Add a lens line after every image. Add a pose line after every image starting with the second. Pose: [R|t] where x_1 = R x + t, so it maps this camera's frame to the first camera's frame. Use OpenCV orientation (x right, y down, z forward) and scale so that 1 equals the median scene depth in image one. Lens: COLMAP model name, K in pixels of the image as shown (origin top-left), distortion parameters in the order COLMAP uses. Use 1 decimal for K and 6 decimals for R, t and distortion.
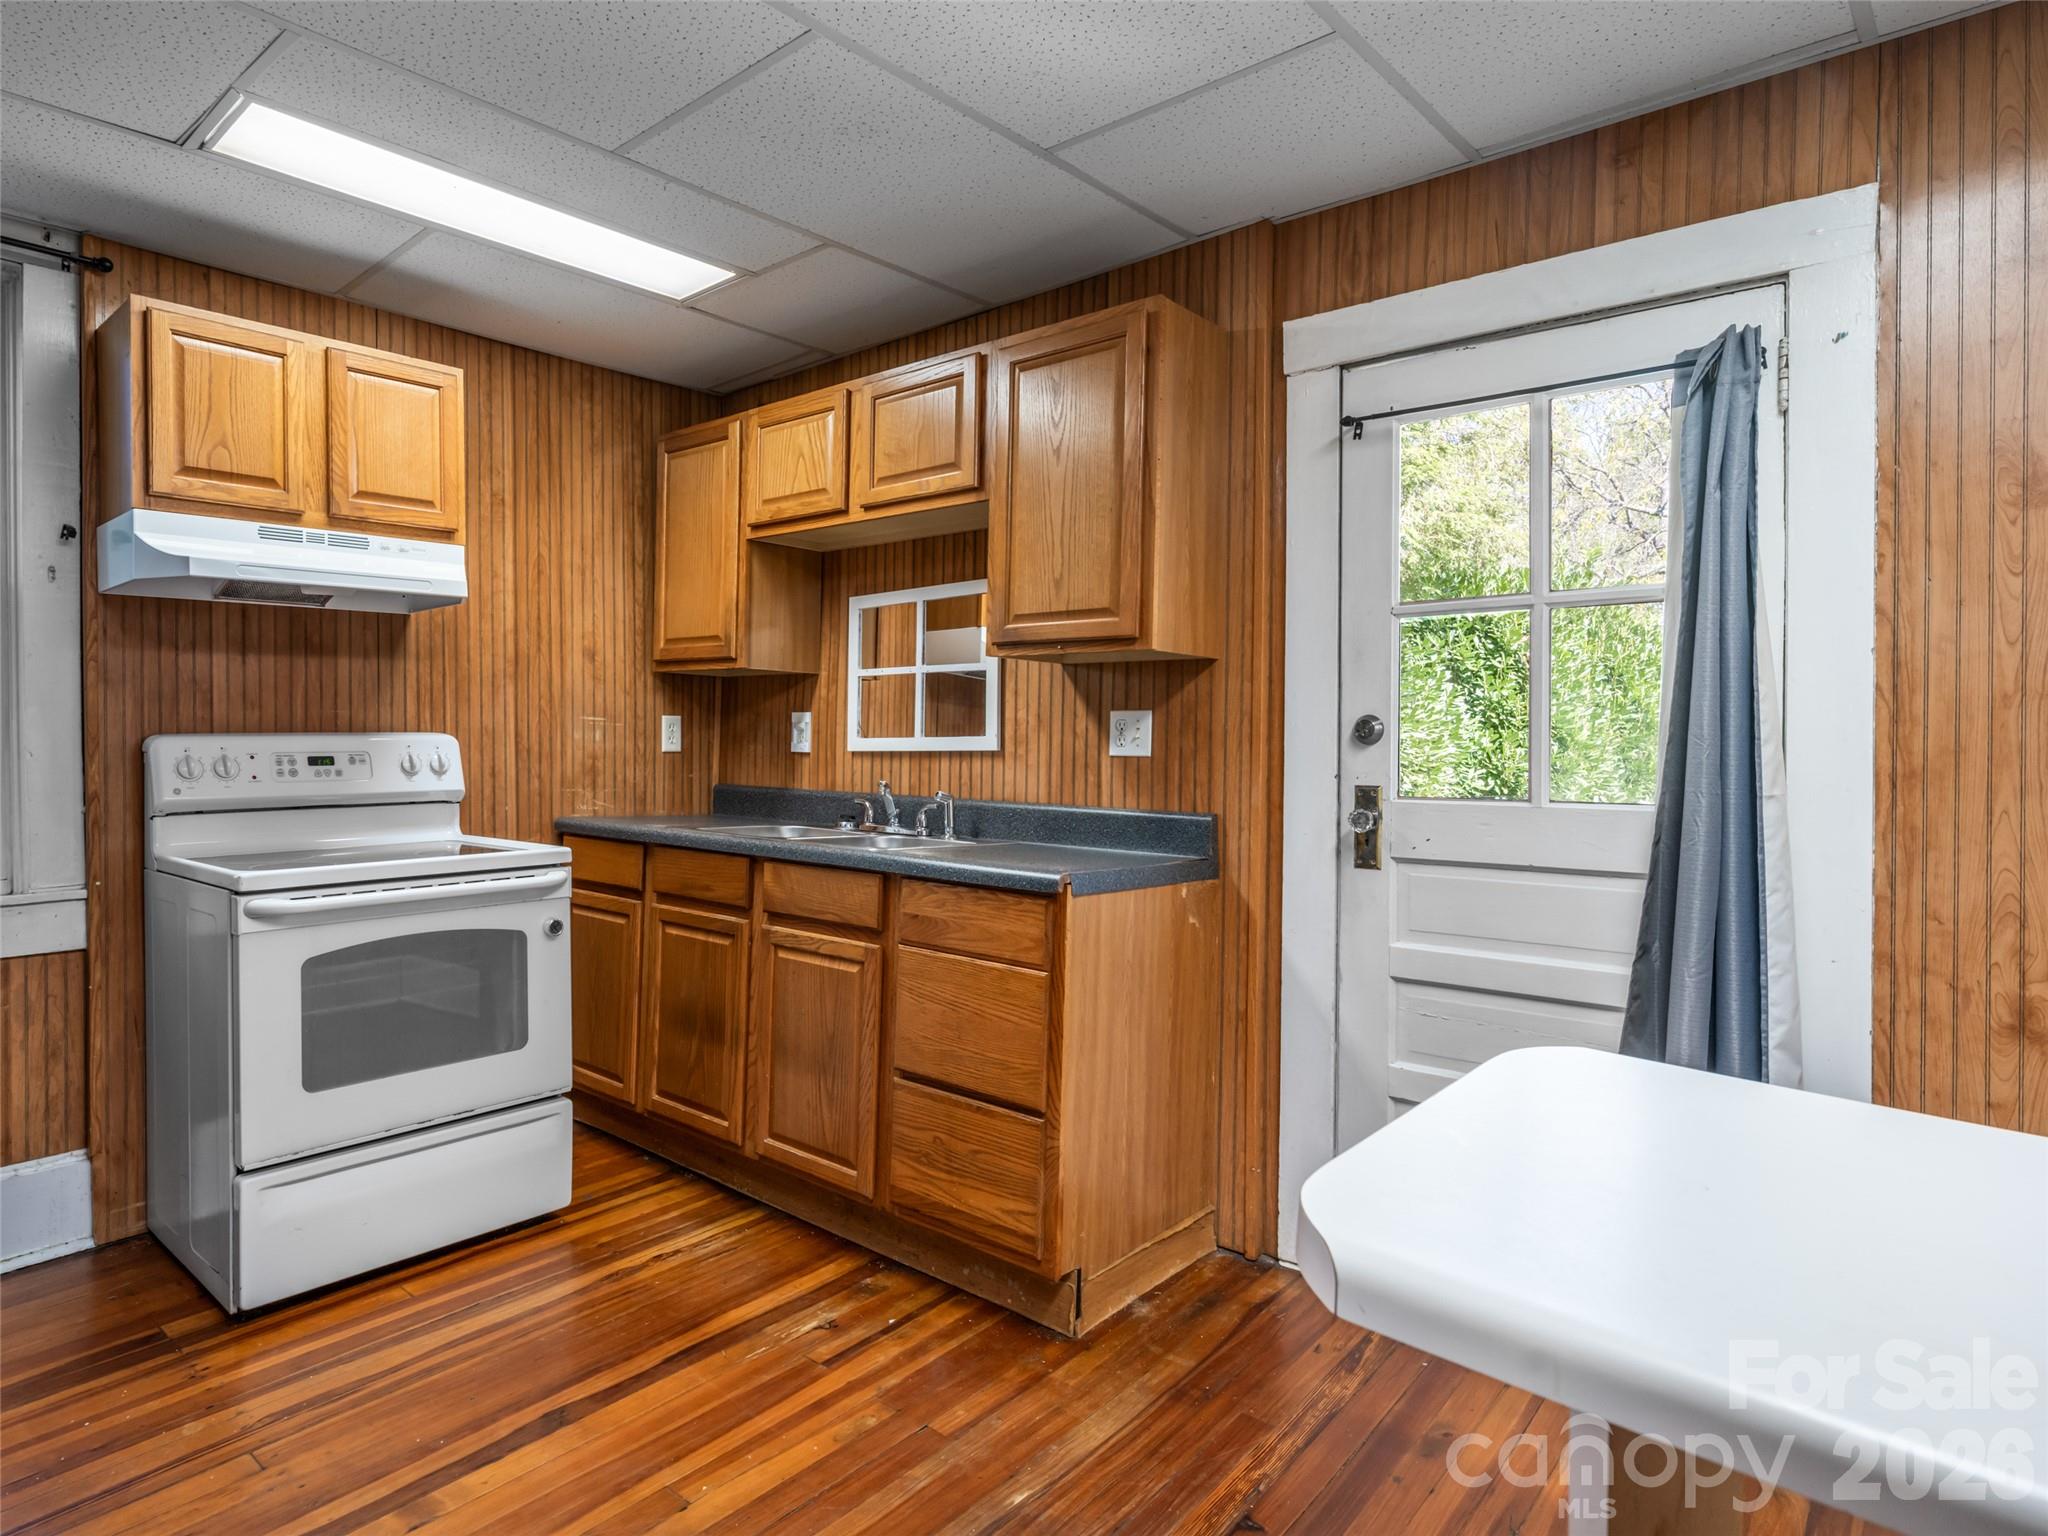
lens RADIAL K [[1170.1, 0, 847.3], [0, 1170.1, 759.9], [0, 0, 1]] dist [-0.000568, 0.000638]
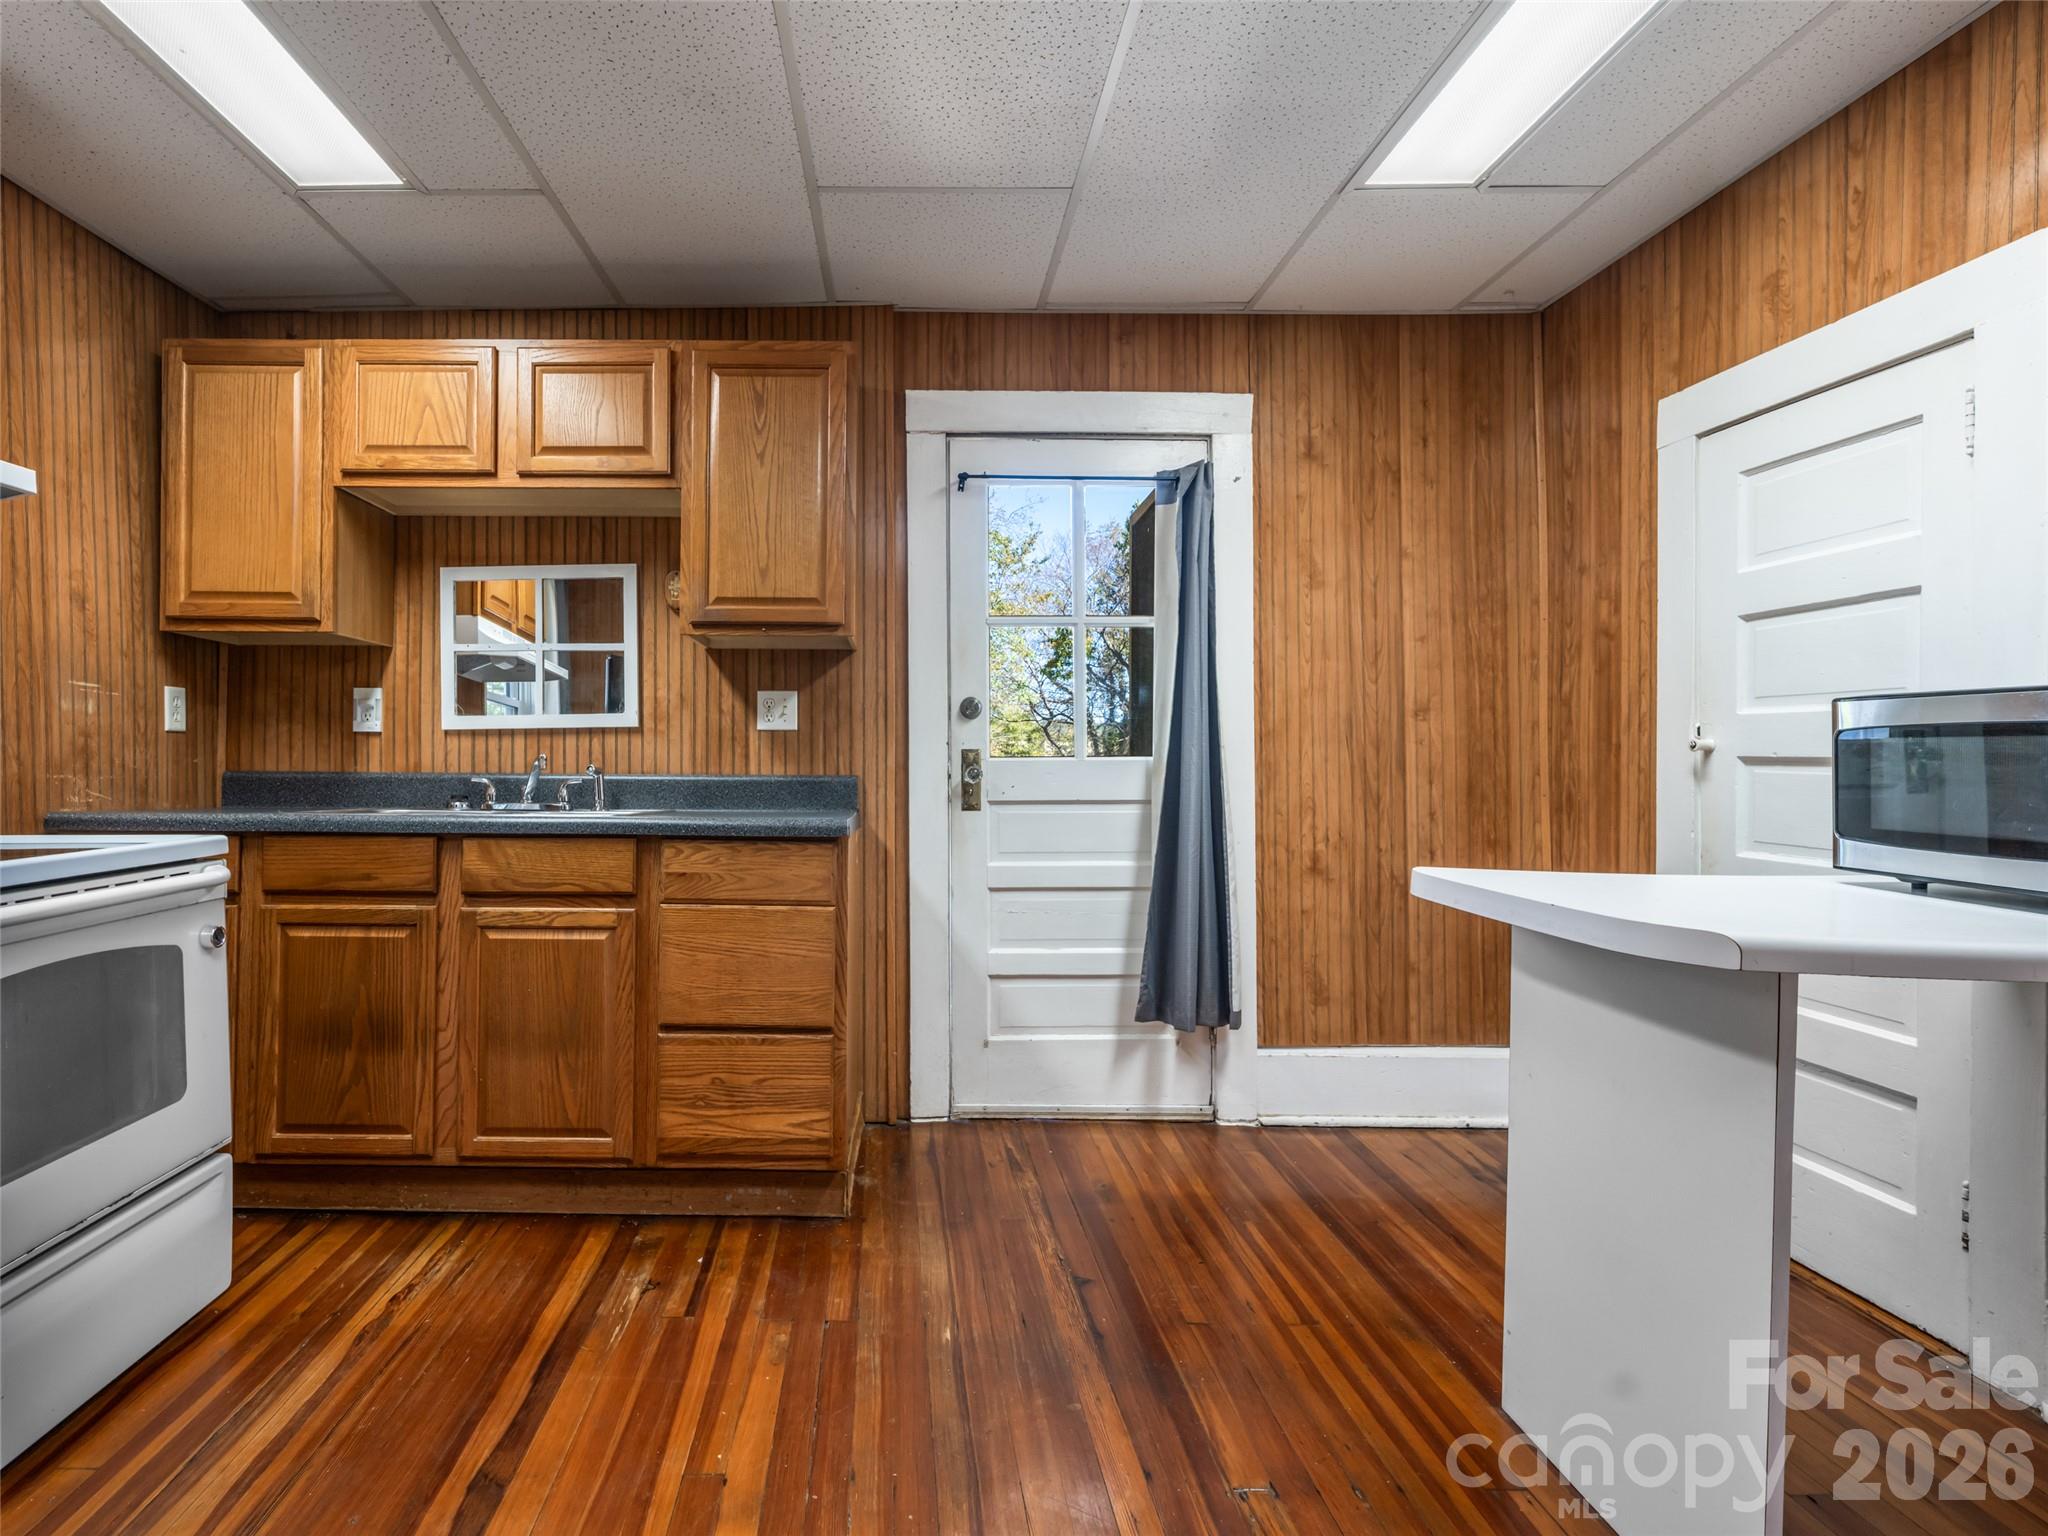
lens RADIAL K [[1015.8, 0, 875.1], [0, 1015.8, 782.5], [0, 0, 1]] dist [0.000637, -0.000395]
pose [[0.720404, -0.021441, 0.693223, -0.392987], [0.016727, 0.999768, 0.013541, 0.037220], [-0.693353, 0.001841, 0.720596, 0.200313]]
